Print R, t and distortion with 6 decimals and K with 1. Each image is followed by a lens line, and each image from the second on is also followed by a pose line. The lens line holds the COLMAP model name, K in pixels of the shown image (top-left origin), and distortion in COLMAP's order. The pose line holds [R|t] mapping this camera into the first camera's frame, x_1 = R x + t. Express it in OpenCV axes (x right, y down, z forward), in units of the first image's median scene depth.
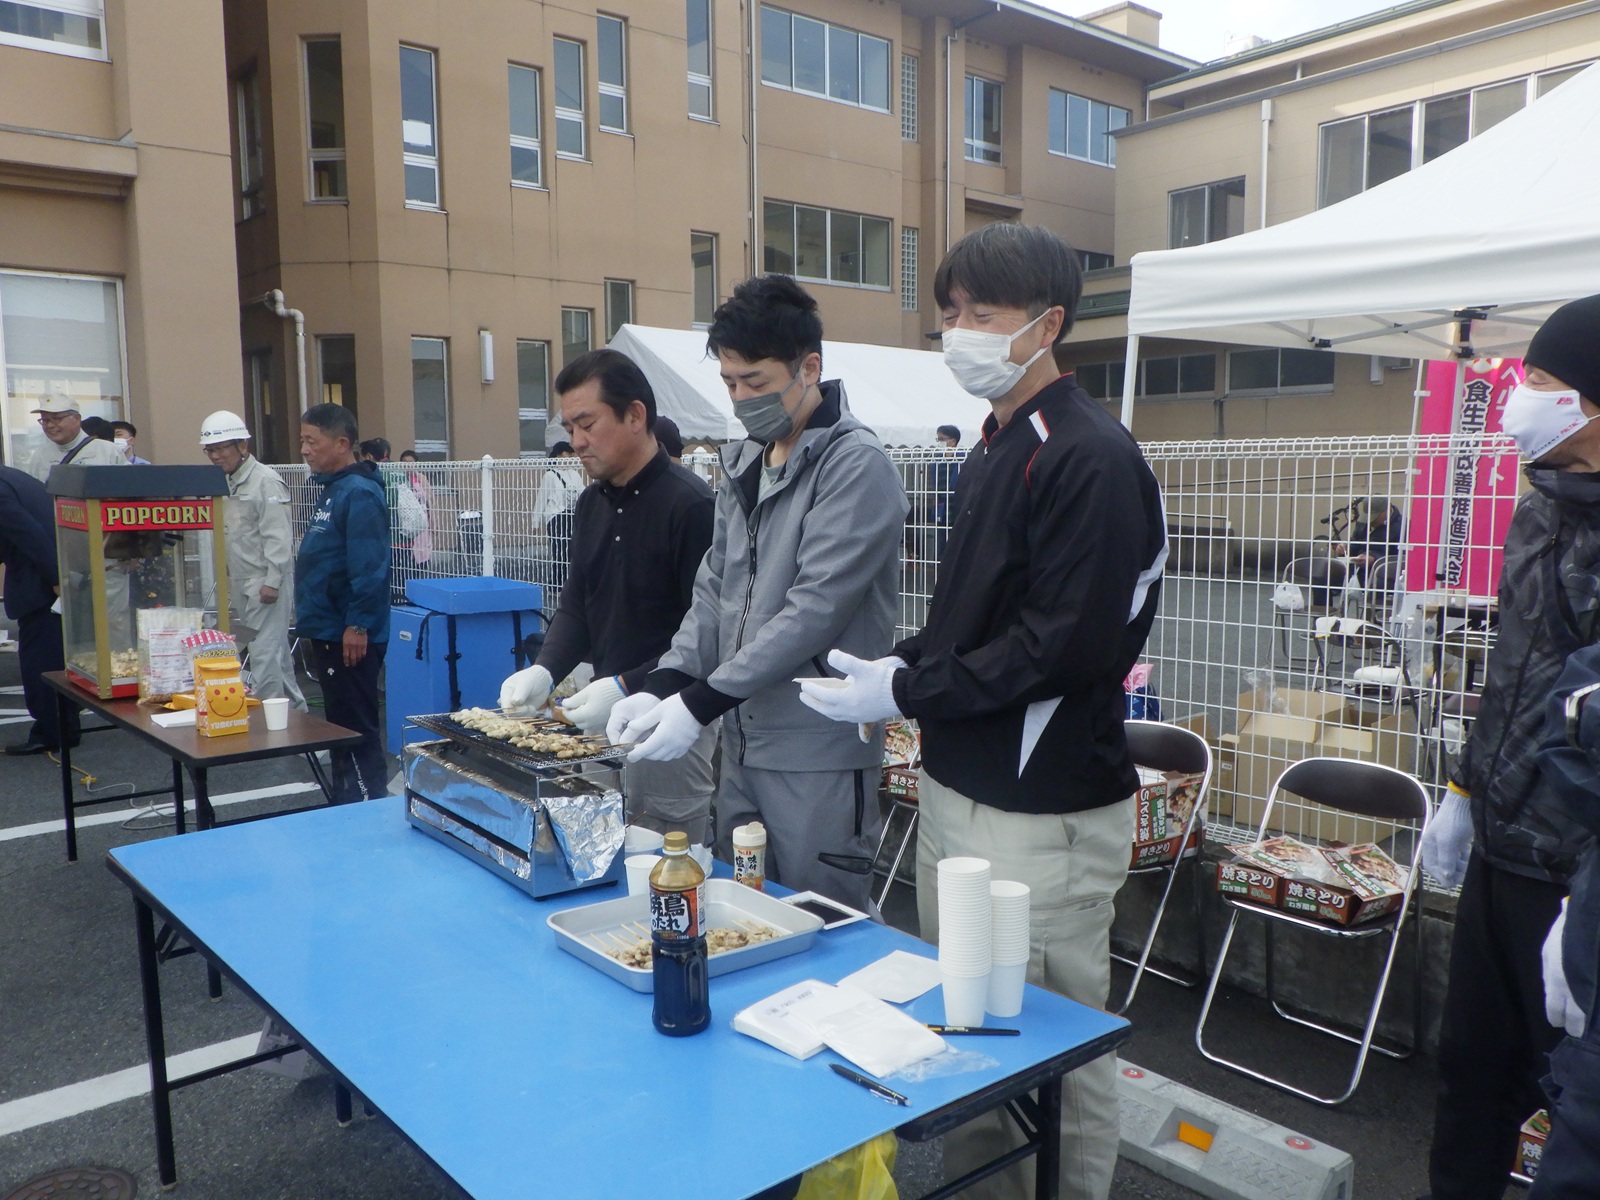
lens RADIAL K [[1272.8, 0, 803.6], [0, 1272.8, 606.2], [0, 0, 1]] dist [-0.008072, -0.001886]
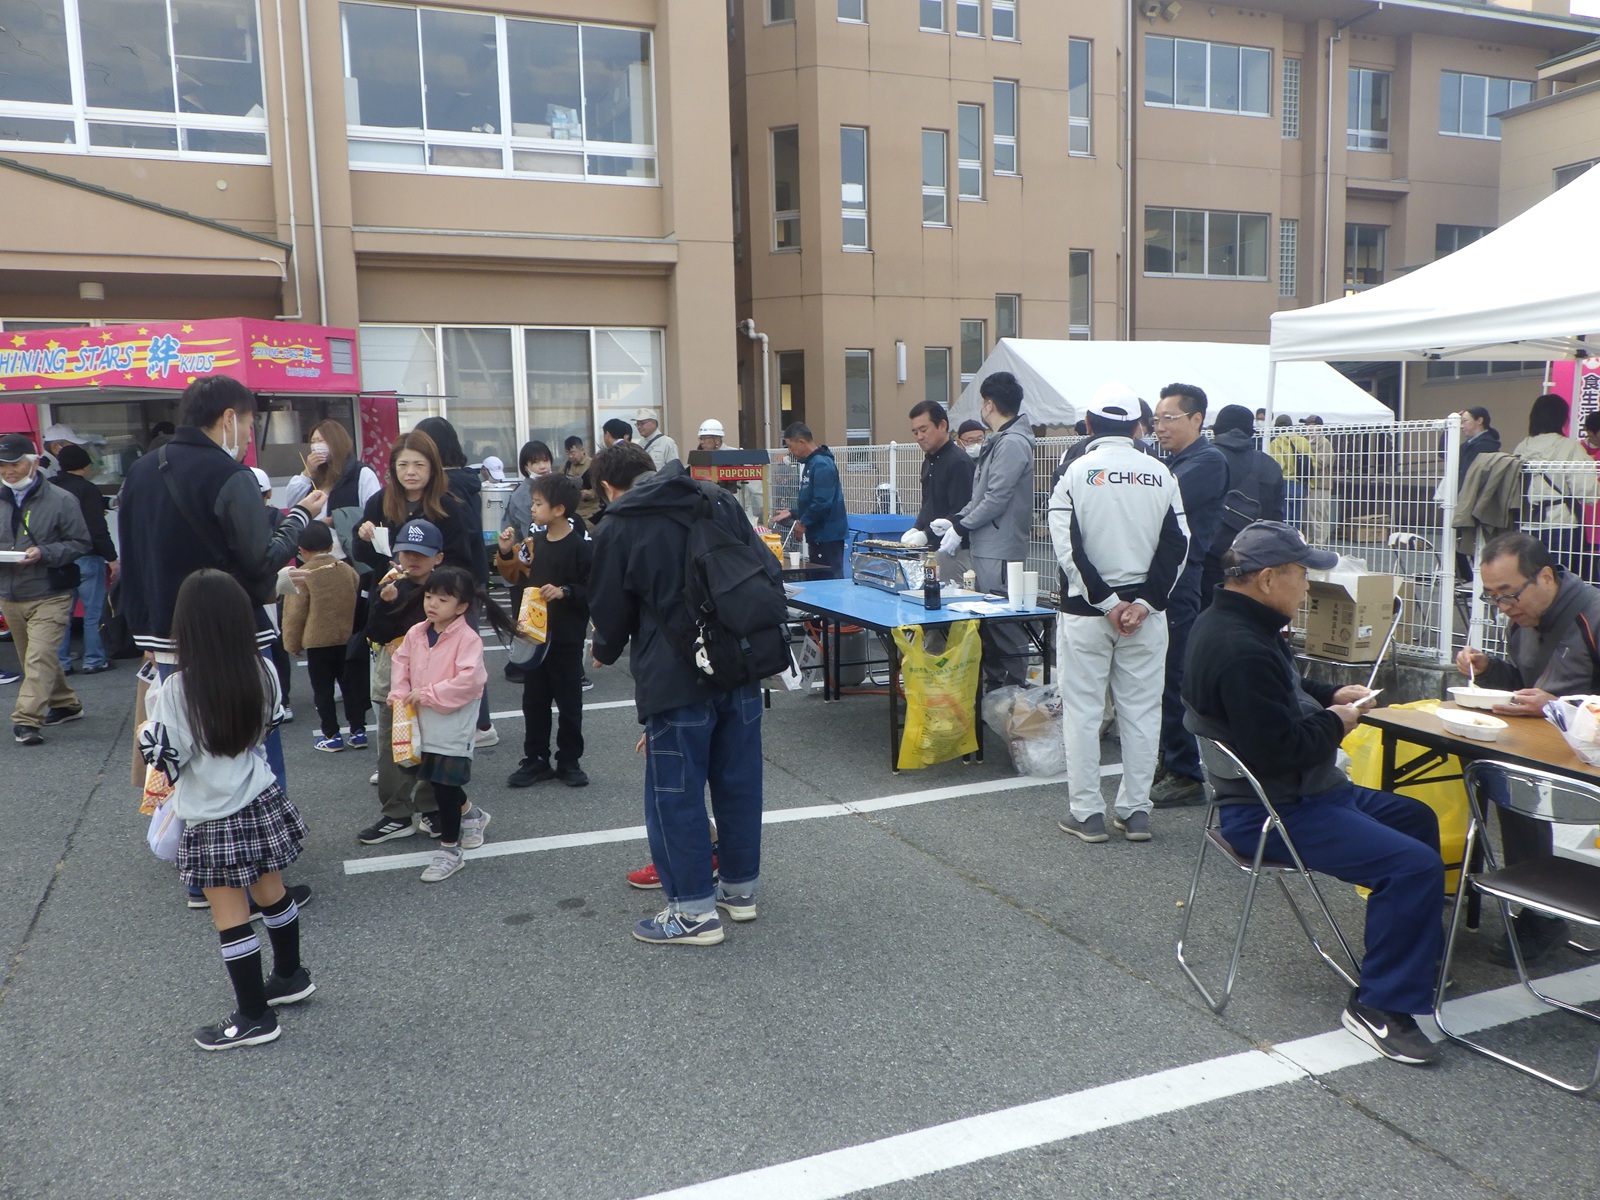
lens RADIAL K [[1272.8, 0, 798.2], [0, 1272.8, 601.9], [0, 0, 1]] dist [-0.008072, -0.001886]
pose [[0.946610, 0.021804, -0.321643, 0.065581], [-0.018071, 0.999730, 0.014588, 0.026196], [0.321874, -0.007996, 0.946749, -0.233479]]
